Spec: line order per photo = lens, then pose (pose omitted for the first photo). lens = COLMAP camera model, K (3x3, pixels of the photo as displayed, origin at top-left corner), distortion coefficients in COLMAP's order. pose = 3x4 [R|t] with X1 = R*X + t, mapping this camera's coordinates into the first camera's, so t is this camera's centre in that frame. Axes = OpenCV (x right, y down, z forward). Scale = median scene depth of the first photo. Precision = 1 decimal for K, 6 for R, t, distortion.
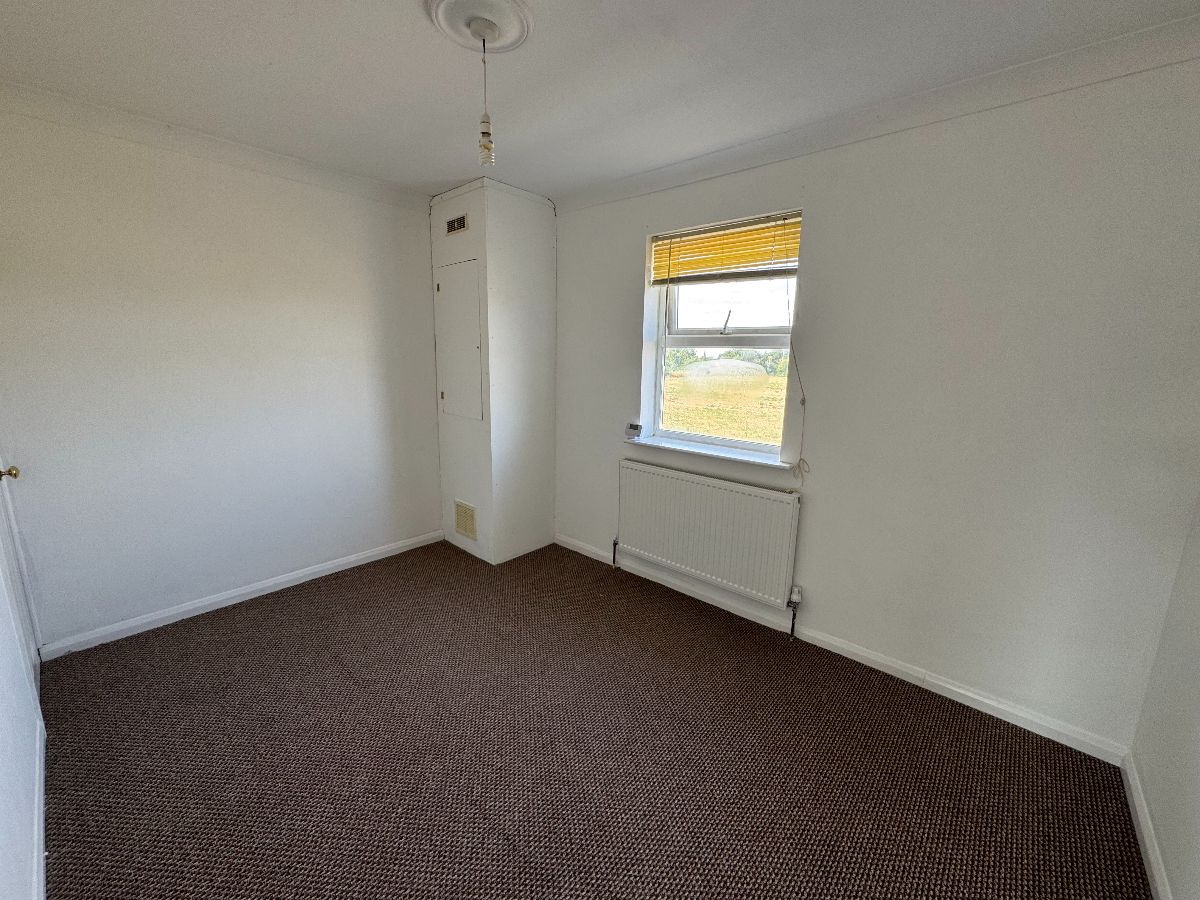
lens RADIAL K [[479.1, 0, 600.8], [0, 479.1, 444.7], [0, 0, 1]] dist [-0.002425, -0.000221]
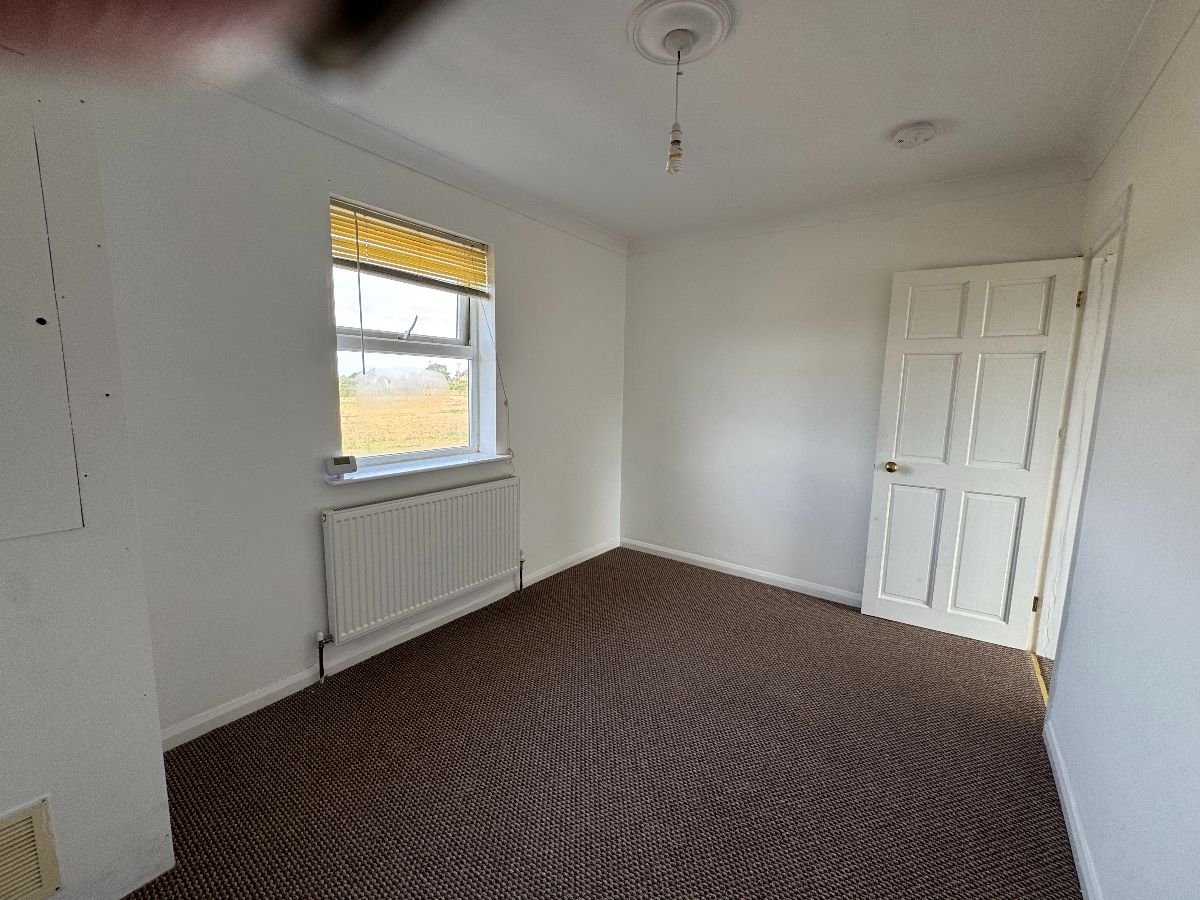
lens RADIAL K [[479.1, 0, 600.8], [0, 479.1, 444.7], [0, 0, 1]] dist [-0.002425, -0.000221]
pose [[-0.082185, -0.147256, 0.985678, -0.715622], [0.164091, 0.973527, 0.159123, -0.120415], [-0.983016, 0.174818, -0.055846, 0.723836]]
